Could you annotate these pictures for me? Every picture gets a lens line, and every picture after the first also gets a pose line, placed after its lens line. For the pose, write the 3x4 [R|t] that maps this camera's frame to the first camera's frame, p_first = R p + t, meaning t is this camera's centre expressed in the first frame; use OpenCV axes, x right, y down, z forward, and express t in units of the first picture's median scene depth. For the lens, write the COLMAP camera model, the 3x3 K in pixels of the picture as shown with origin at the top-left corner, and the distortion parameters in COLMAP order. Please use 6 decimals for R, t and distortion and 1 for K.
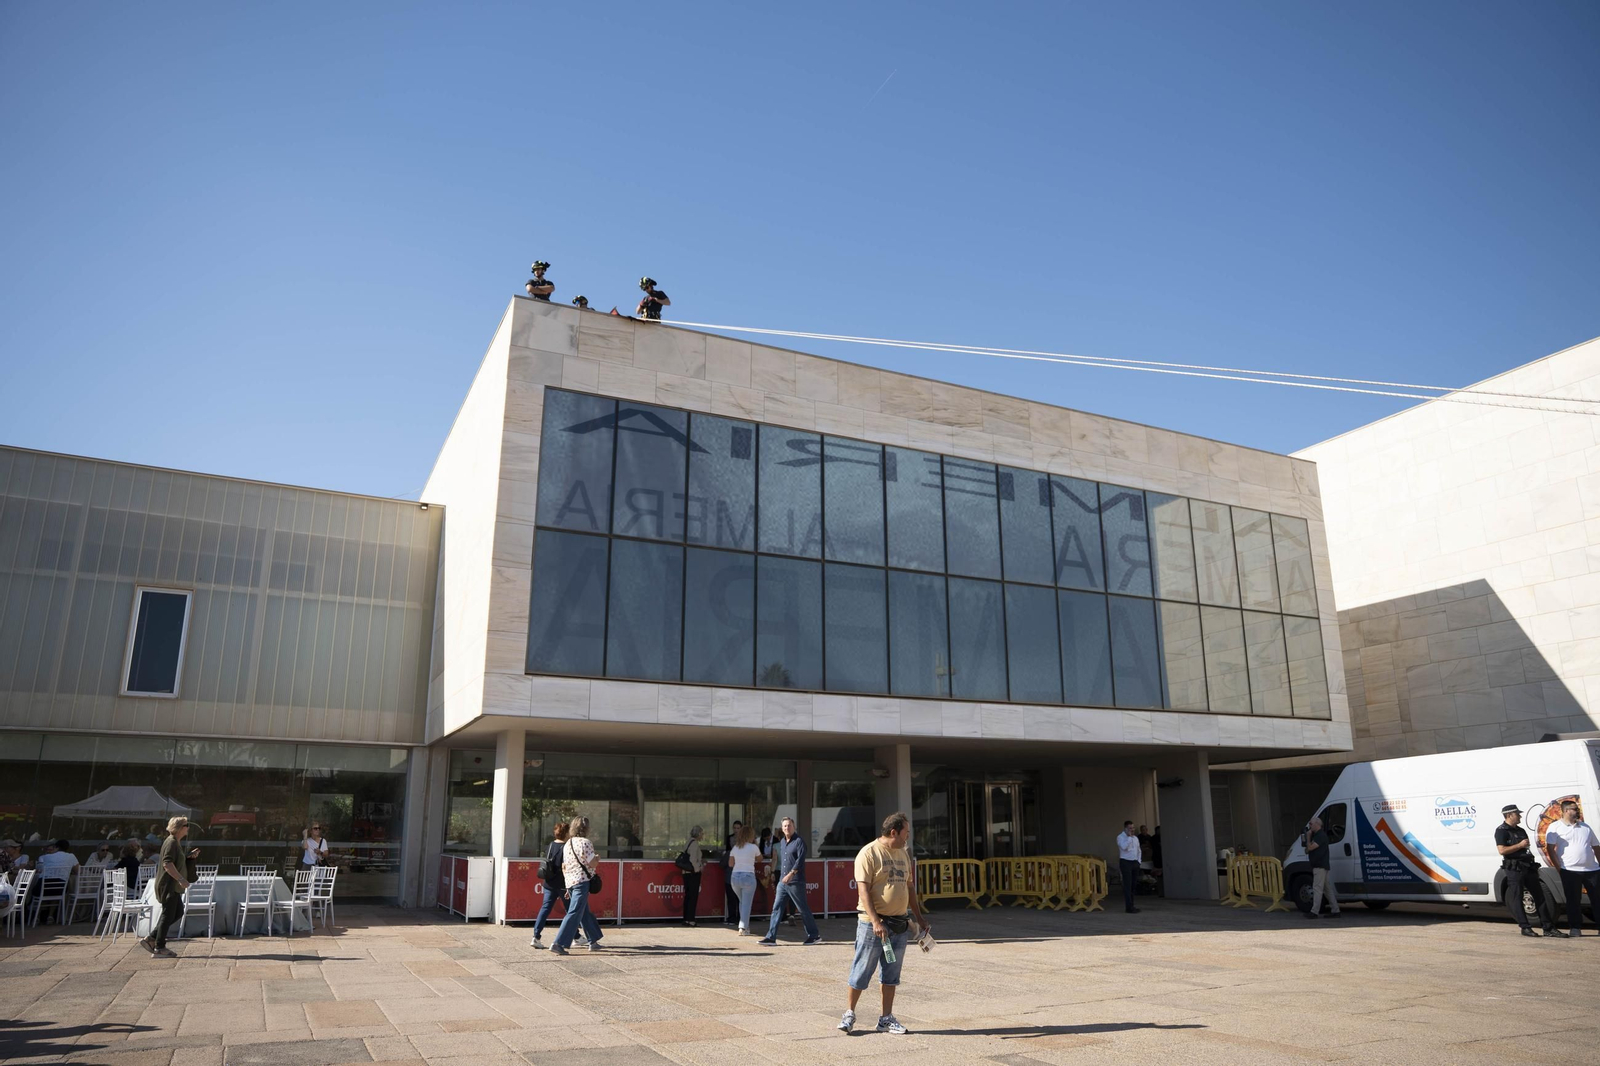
lens RADIAL K [[1098.1, 0, 800.0], [0, 1098.1, 533.0], [0, 0, 1]] dist [-0.143945, 0.112673]
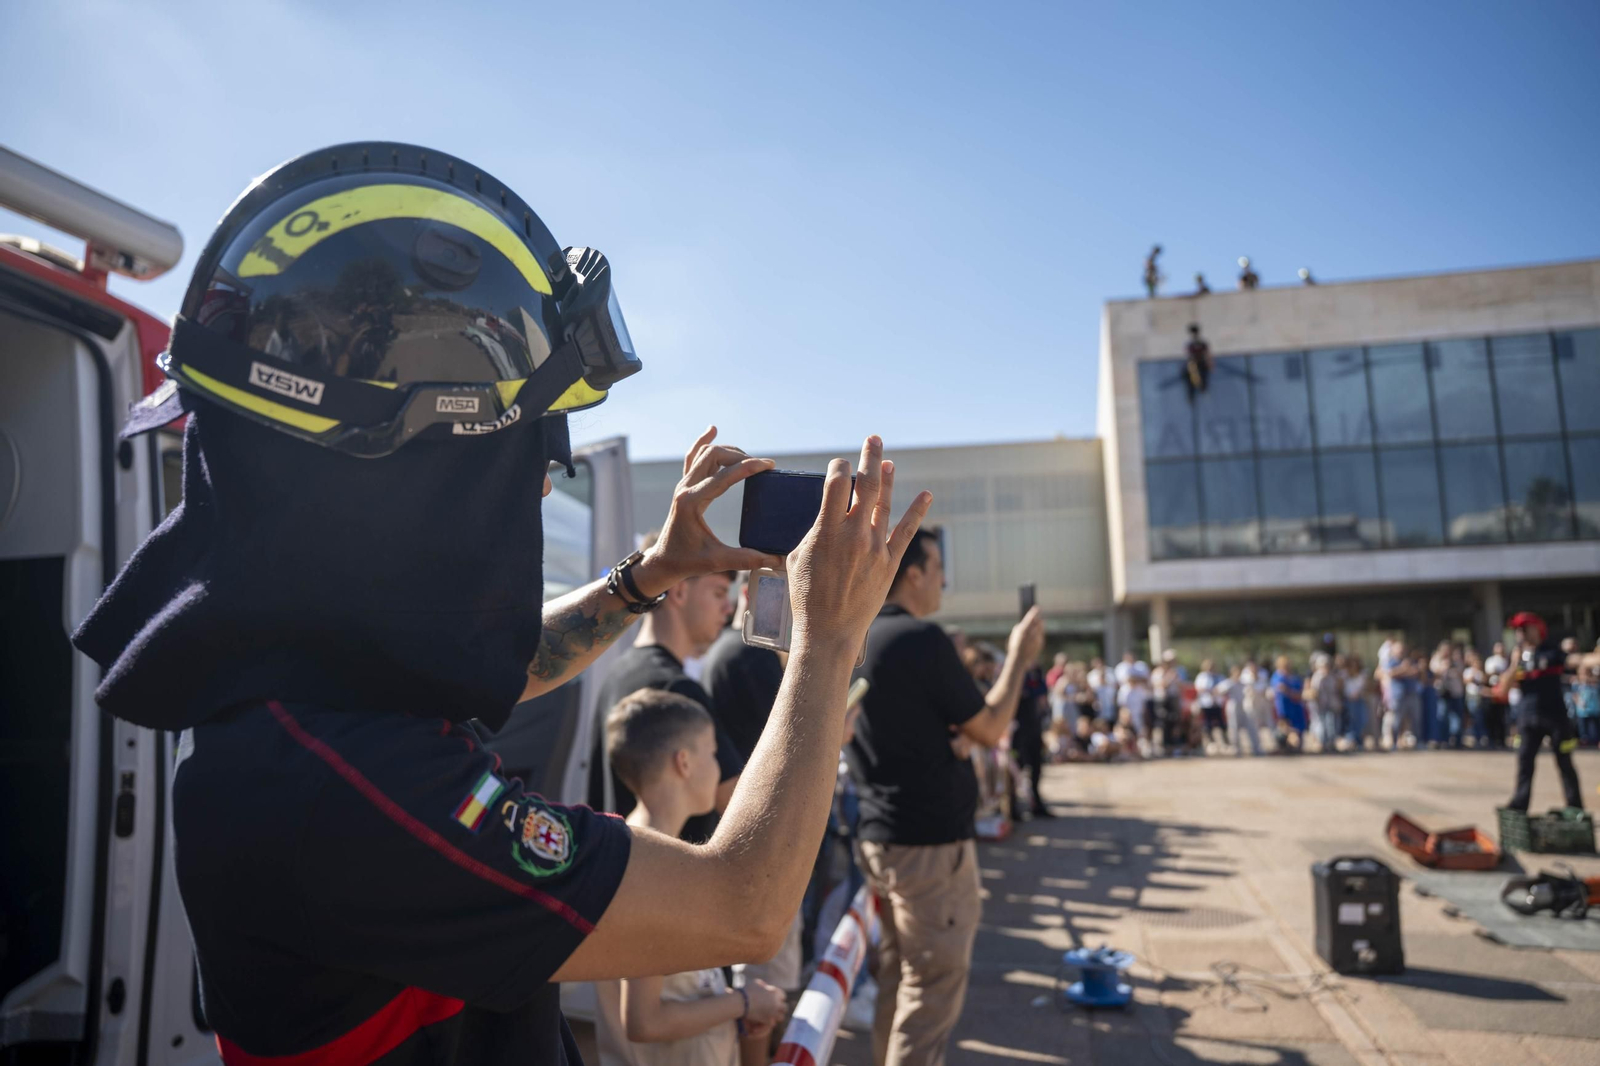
lens RADIAL K [[1098.1, 0, 800.0], [0, 1098.1, 533.0], [0, 0, 1]] dist [-0.143945, 0.112673]
pose [[0.766440, -0.097632, -0.634853, 0.277958], [0.189156, 0.978858, 0.077827, -0.098233], [0.613833, -0.179735, 0.768703, -0.362783]]
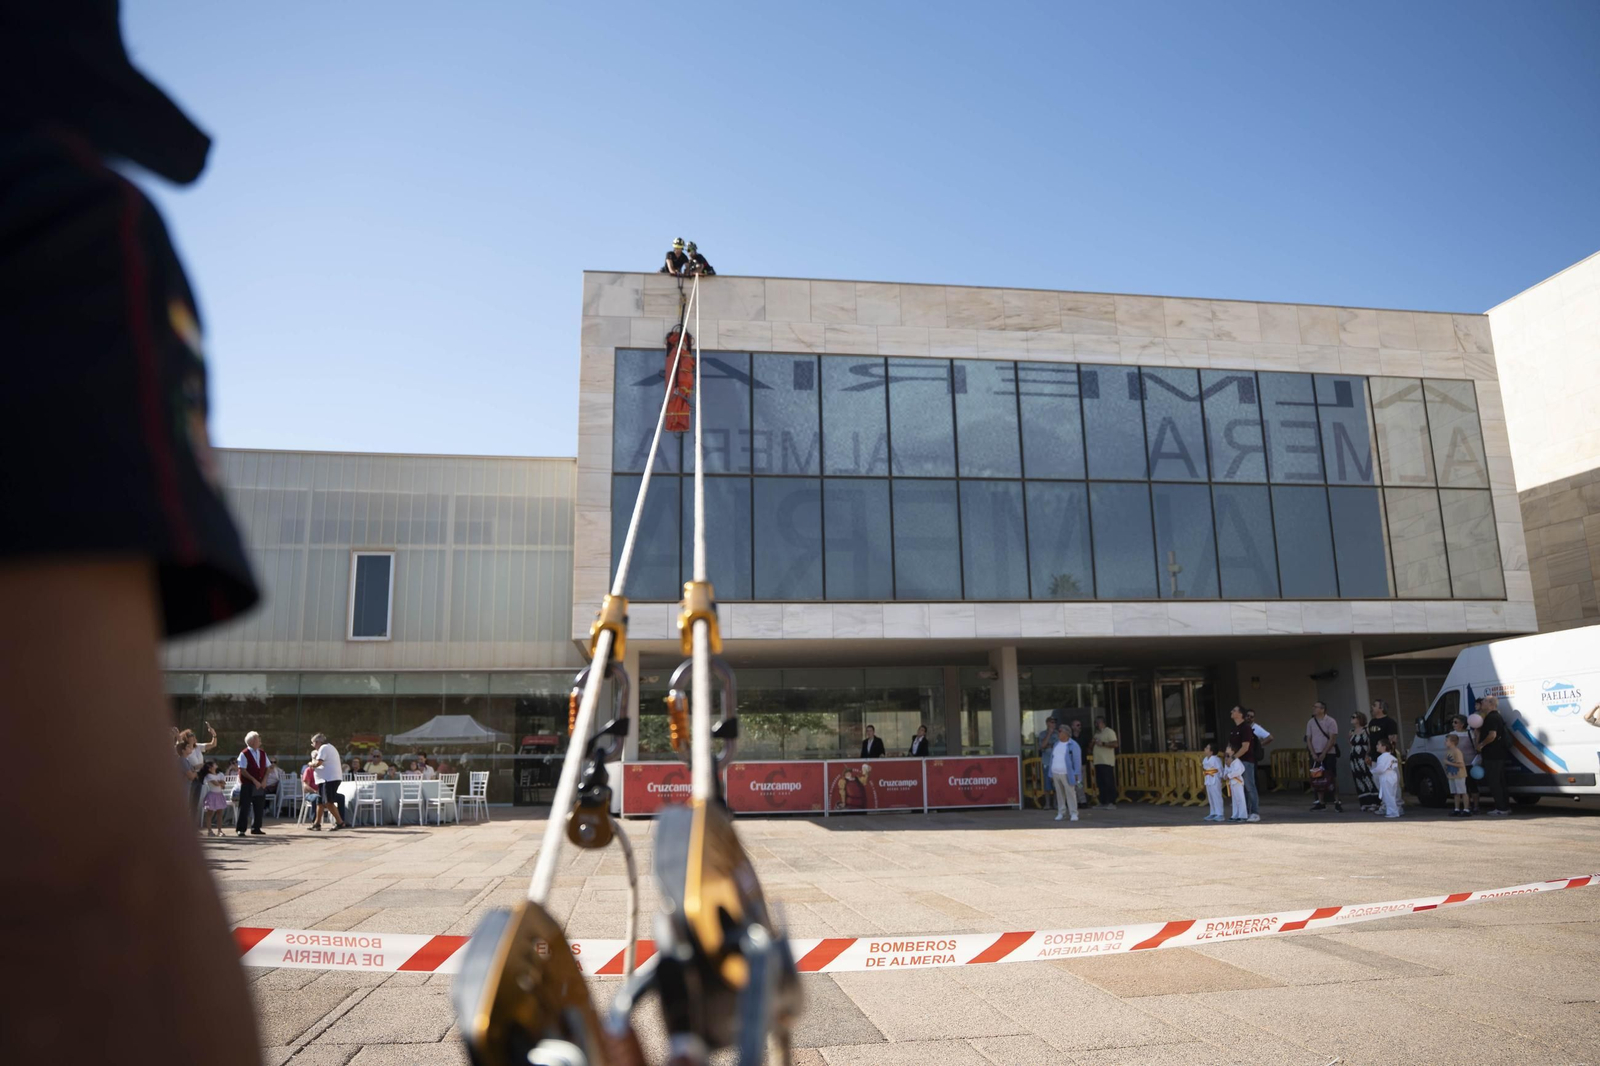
lens RADIAL K [[1098.1, 0, 800.0], [0, 1098.1, 533.0], [0, 0, 1]] dist [-0.143945, 0.112673]
pose [[0.950680, -0.077279, -0.300392, 0.248490], [0.100093, 0.993088, 0.061292, 0.004906], [0.293579, -0.088337, 0.951845, -0.031468]]
